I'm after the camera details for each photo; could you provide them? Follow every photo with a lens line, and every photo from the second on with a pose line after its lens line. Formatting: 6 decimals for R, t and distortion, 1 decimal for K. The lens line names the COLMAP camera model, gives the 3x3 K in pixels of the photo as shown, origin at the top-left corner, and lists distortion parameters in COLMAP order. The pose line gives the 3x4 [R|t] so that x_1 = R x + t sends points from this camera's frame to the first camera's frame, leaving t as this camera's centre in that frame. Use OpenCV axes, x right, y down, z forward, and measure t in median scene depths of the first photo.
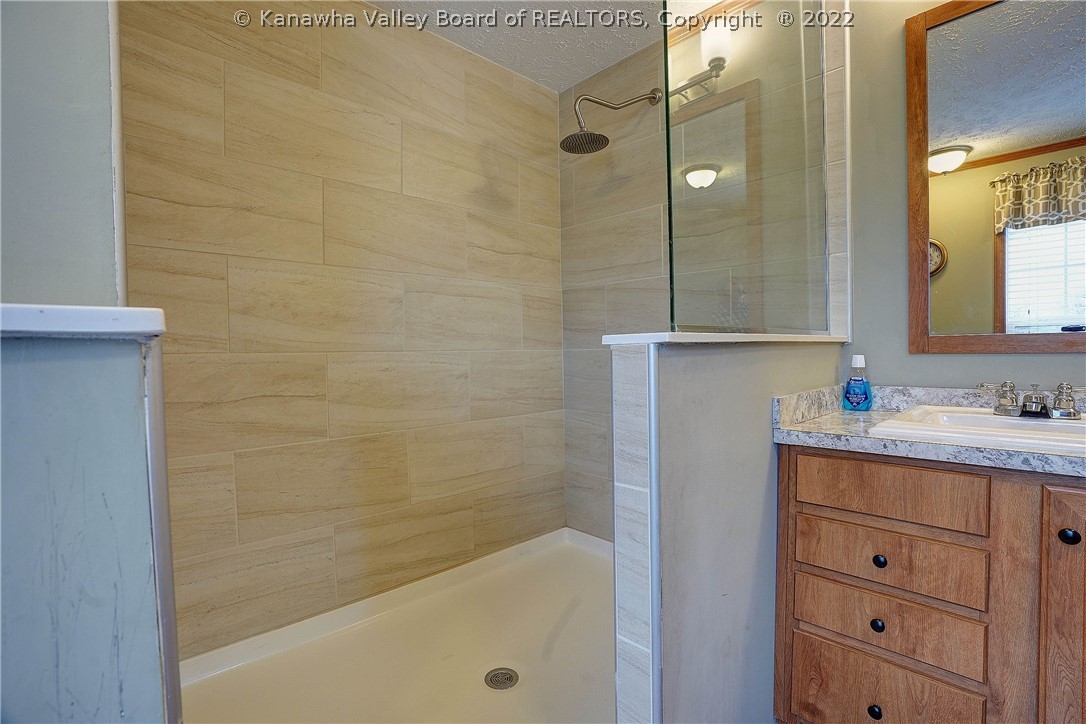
lens RADIAL K [[493.7, 0, 543.0], [0, 493.7, 362.0], [0, 0, 1]] dist [-0.063127, 0.017766]
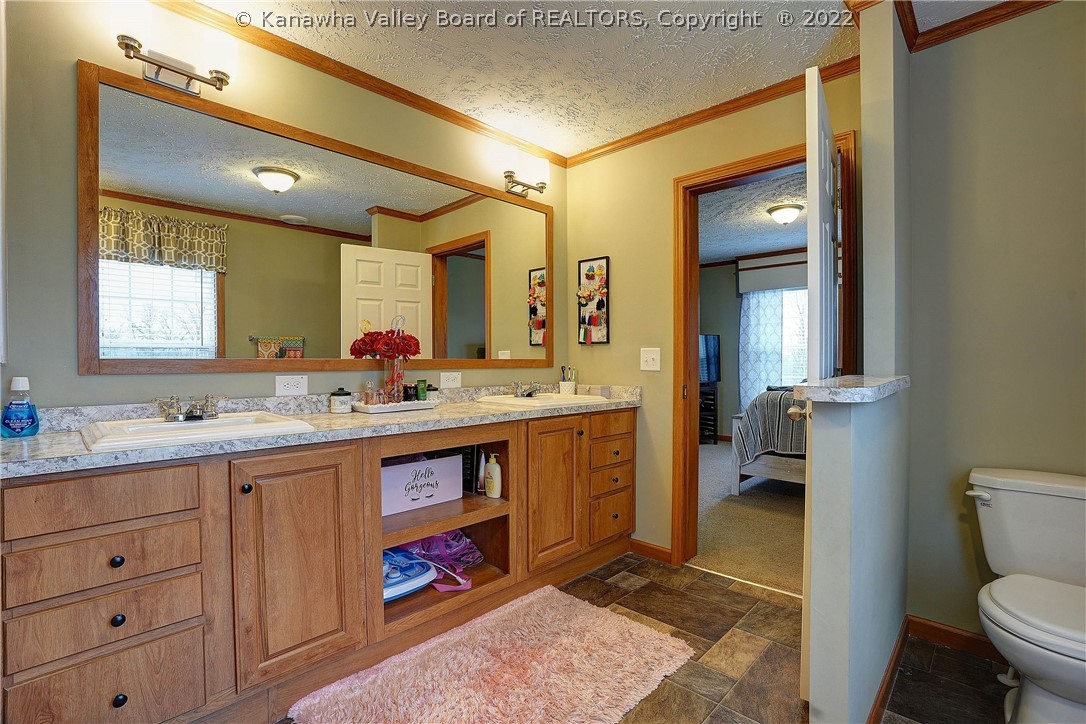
lens RADIAL K [[493.7, 0, 543.0], [0, 493.7, 362.0], [0, 0, 1]] dist [-0.063127, 0.017766]
pose [[-0.046490, 0.012599, 0.998839, -0.403296], [0.024163, 0.999642, -0.011485, -0.011788], [-0.998626, 0.023601, -0.046778, 0.038583]]
